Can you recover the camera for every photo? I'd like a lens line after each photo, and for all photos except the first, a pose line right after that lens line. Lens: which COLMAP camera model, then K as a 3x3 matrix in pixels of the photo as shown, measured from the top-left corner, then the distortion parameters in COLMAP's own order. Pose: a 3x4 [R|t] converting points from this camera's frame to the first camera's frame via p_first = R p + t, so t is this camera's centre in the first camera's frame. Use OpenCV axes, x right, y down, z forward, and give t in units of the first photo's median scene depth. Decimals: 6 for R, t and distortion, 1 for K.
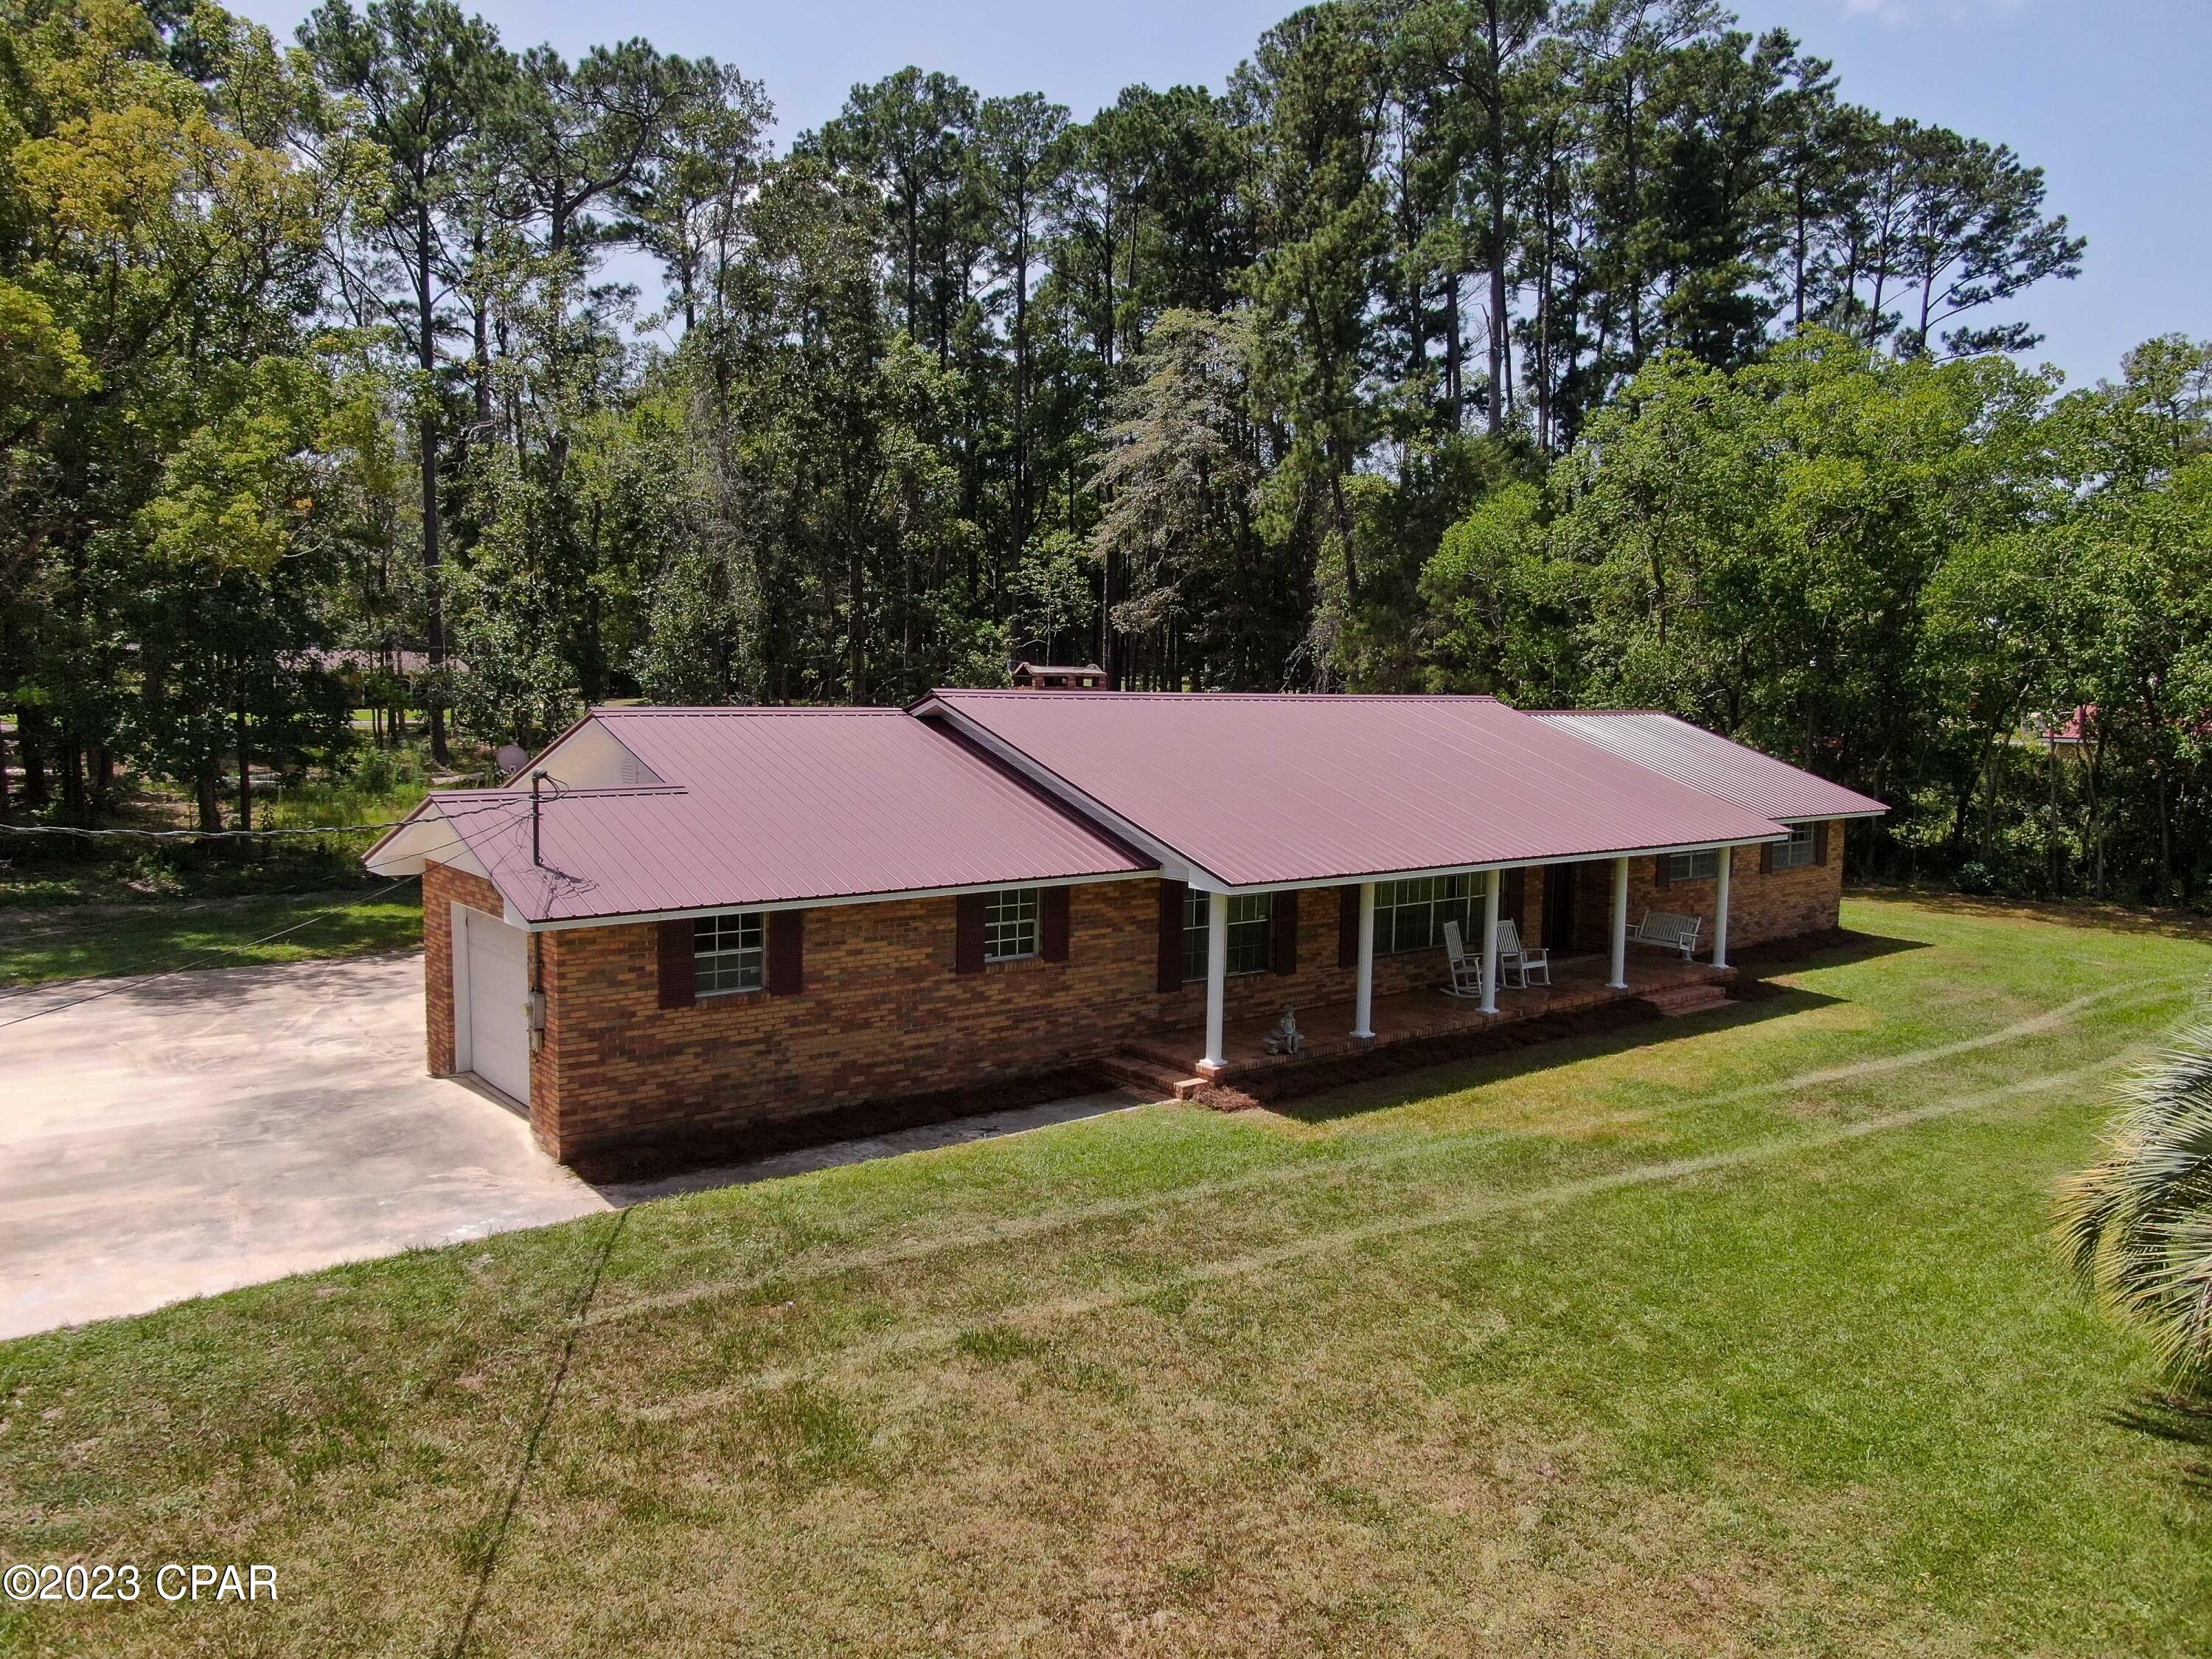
lens RADIAL K [[1555.5, 0, 1097.5], [0, 1555.5, 825.6], [0, 0, 1]] dist [0.005626, -0.021478]
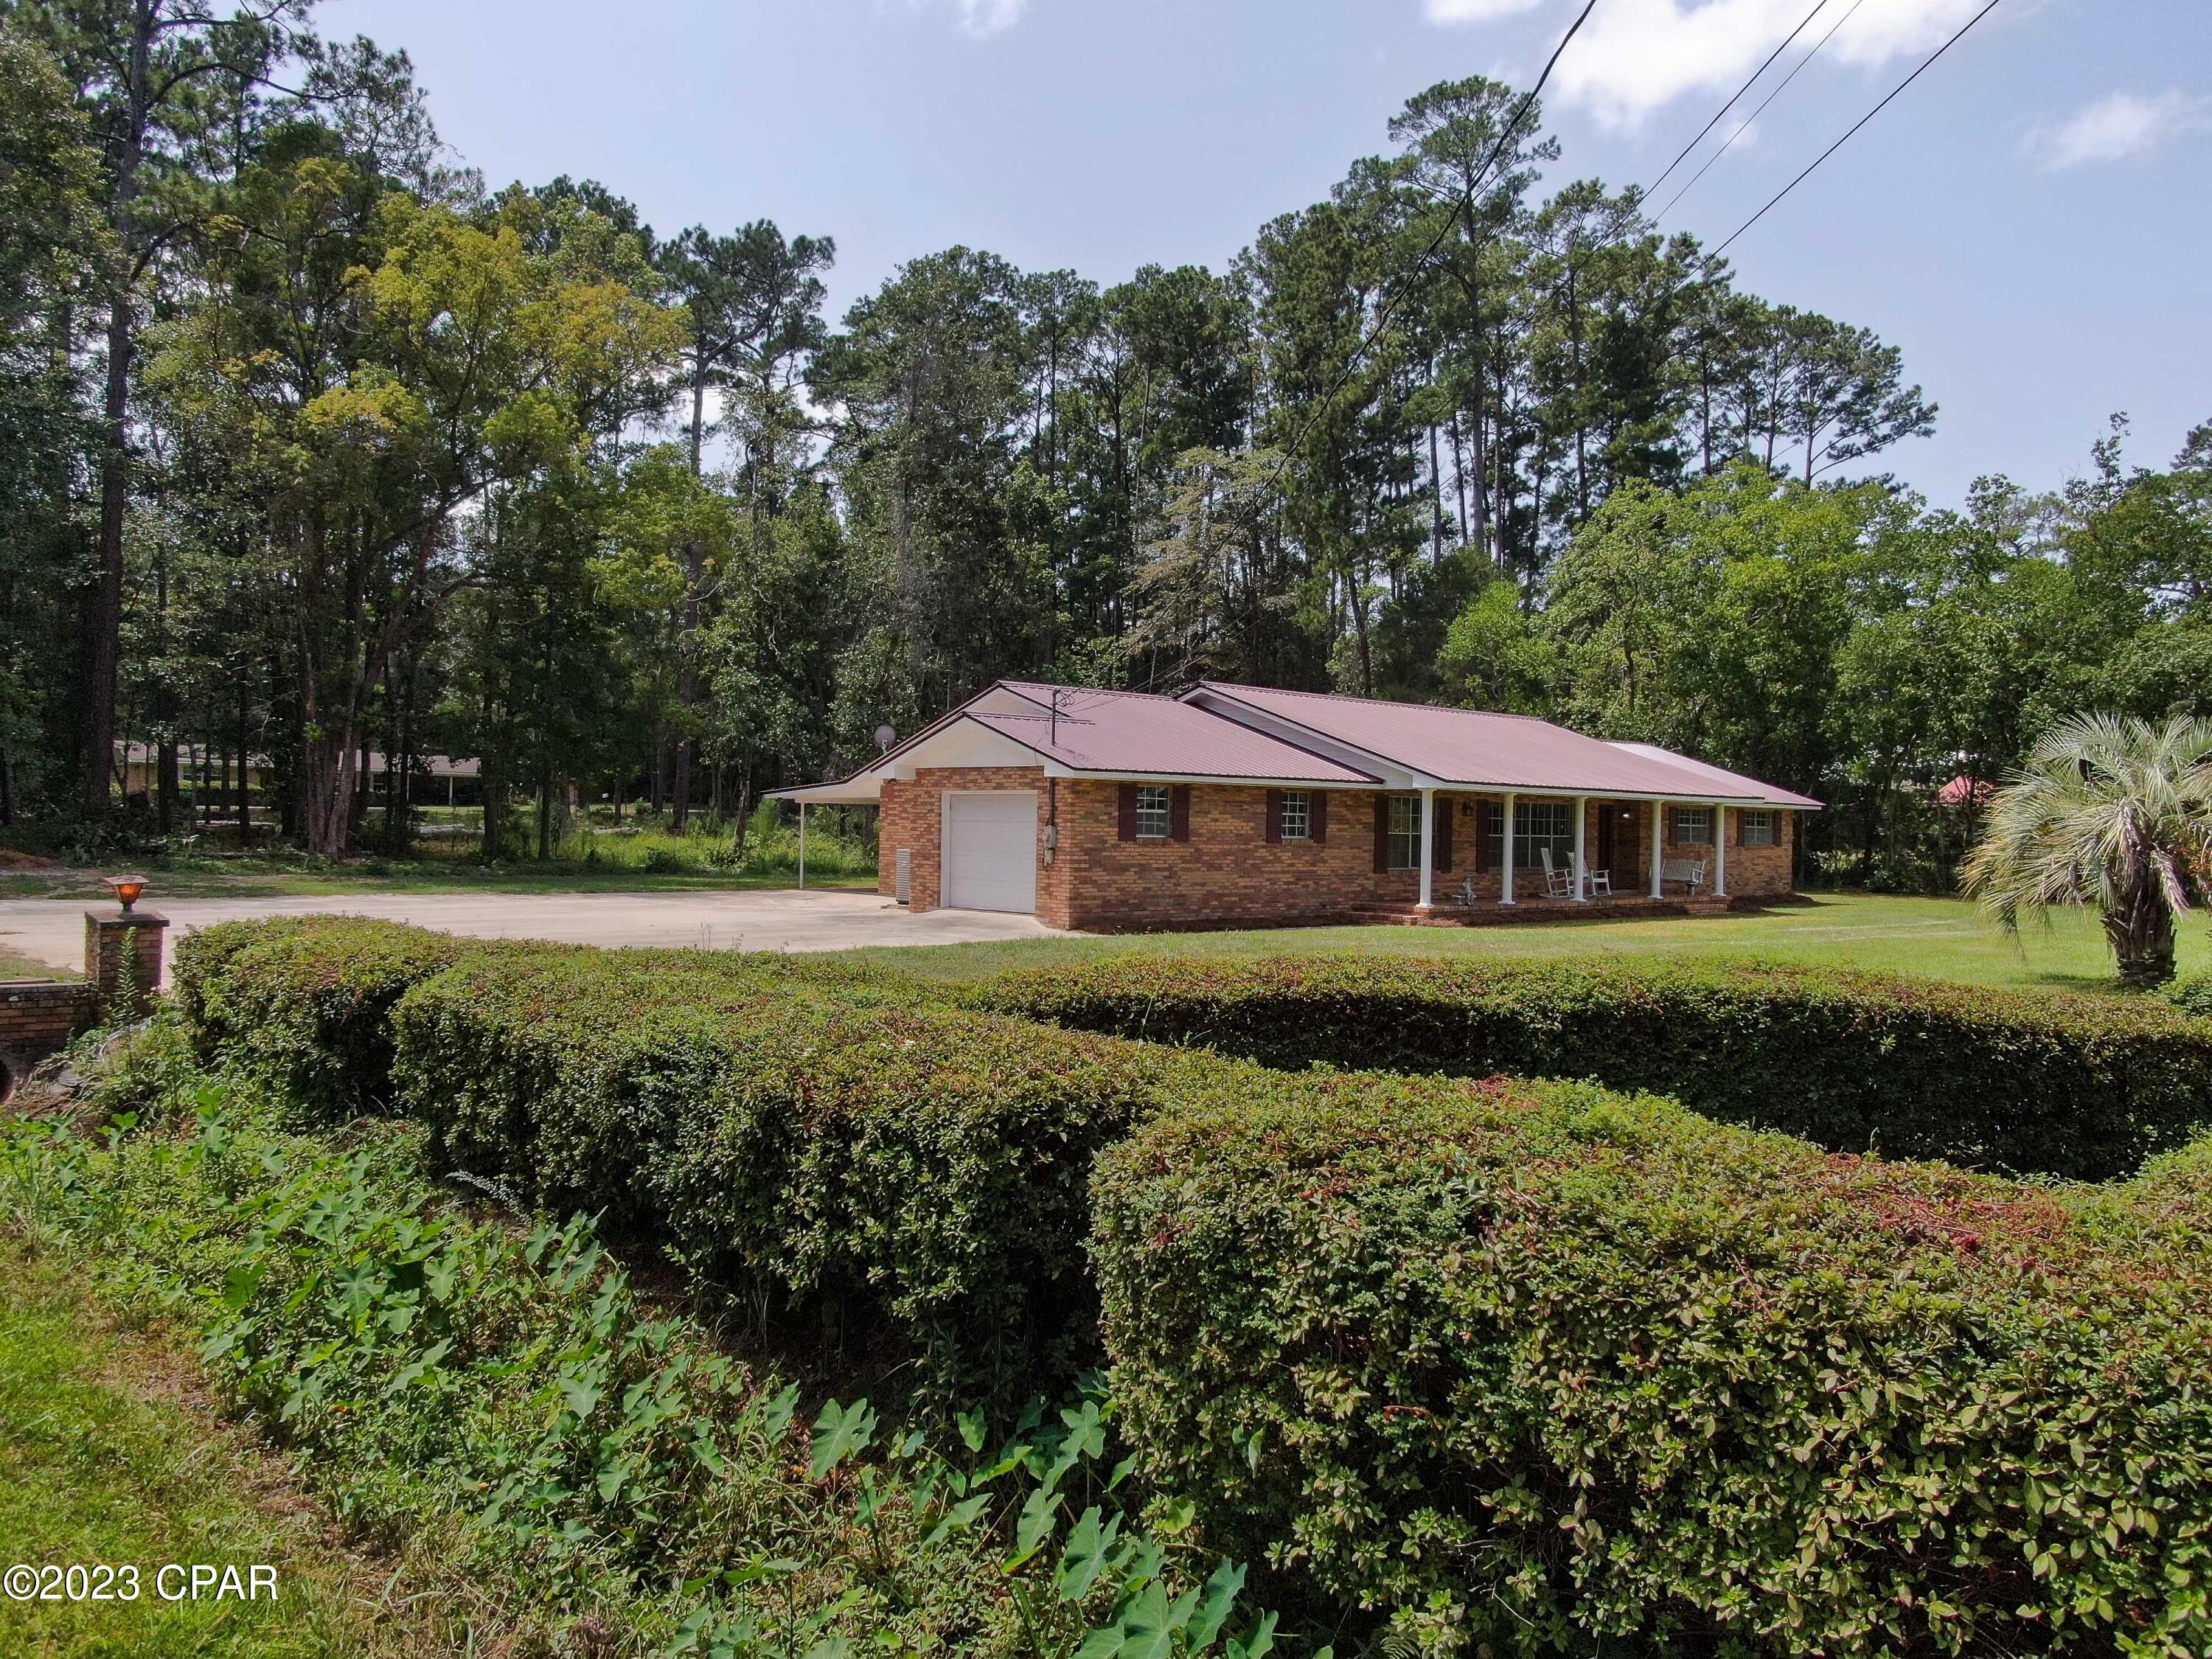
lens RADIAL K [[1555.5, 0, 1115.7], [0, 1555.5, 831.0], [0, 0, 1]] dist [0.005626, -0.021478]
pose [[0.997598, -0.001486, 0.069261, -0.085536], [0.007617, 0.996061, -0.088343, 0.054086], [-0.068856, 0.088659, 0.993679, -0.129545]]
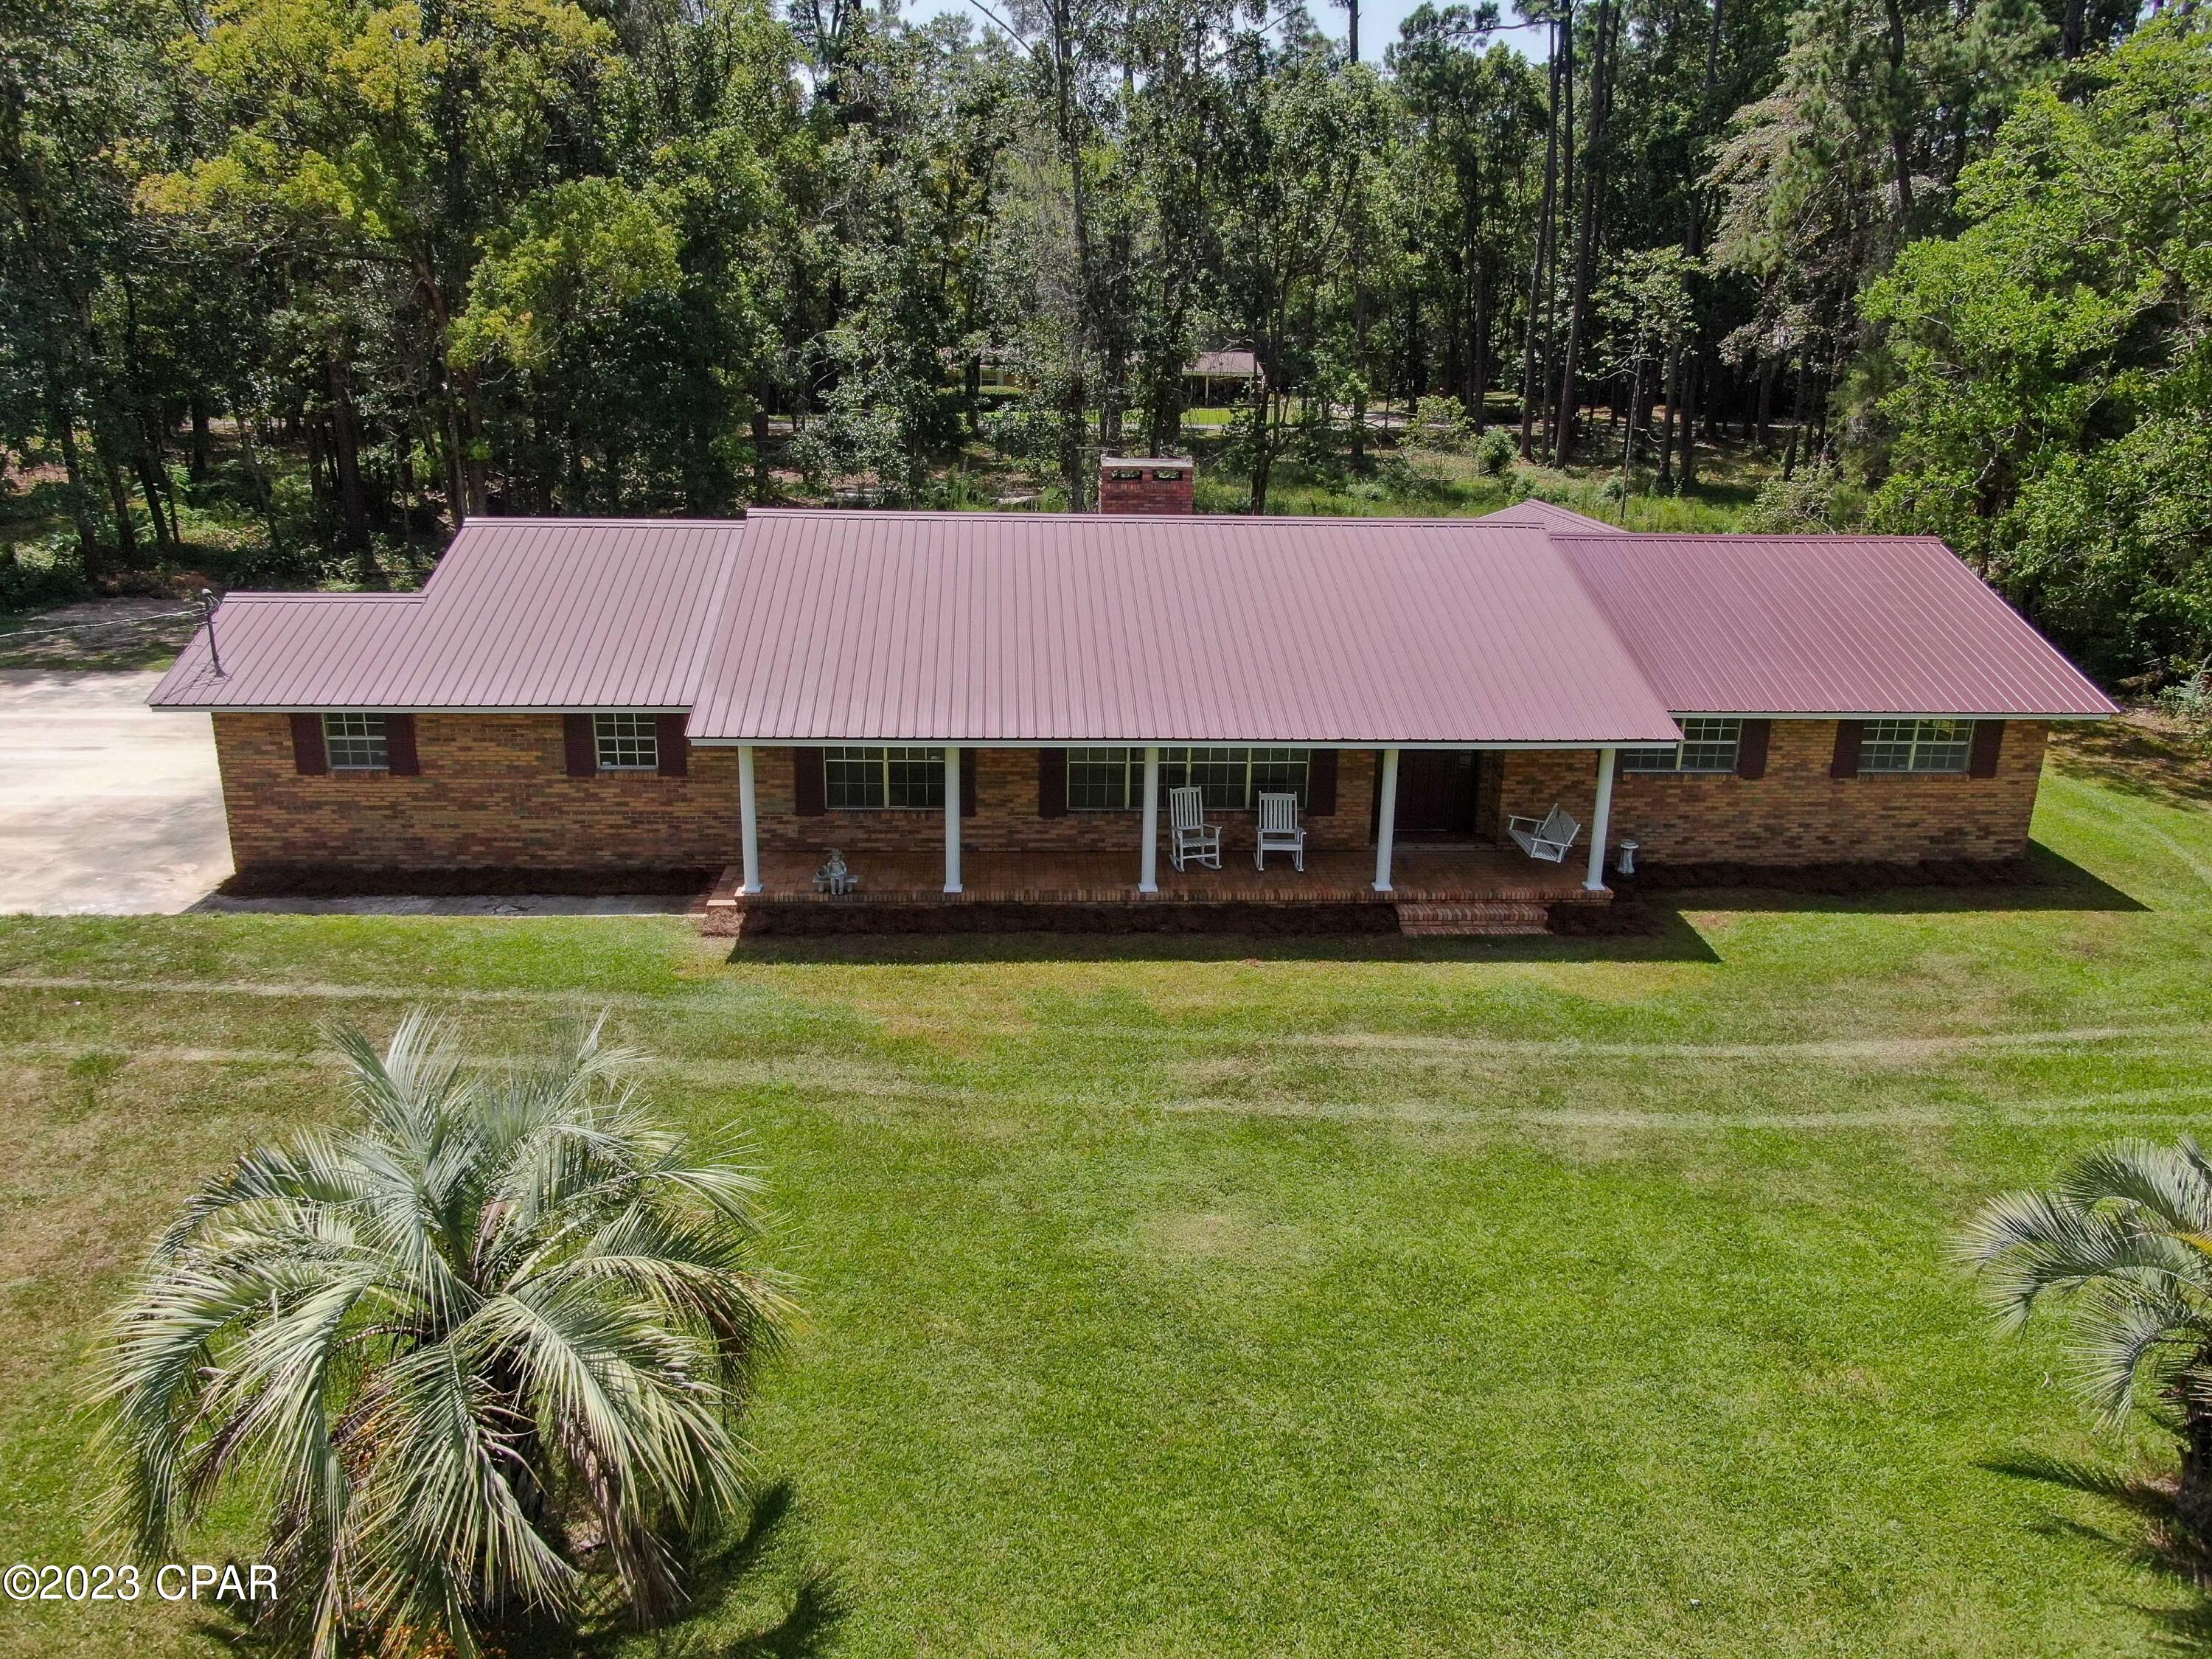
lens RADIAL K [[1555.5, 0, 1111.4], [0, 1555.5, 822.8], [0, 0, 1]] dist [0.005626, -0.021478]
pose [[0.824545, 0.170705, -0.539431, 0.221810], [-0.060334, 0.974492, 0.216159, -0.037472], [0.562570, -0.145687, 0.813812, 0.064327]]
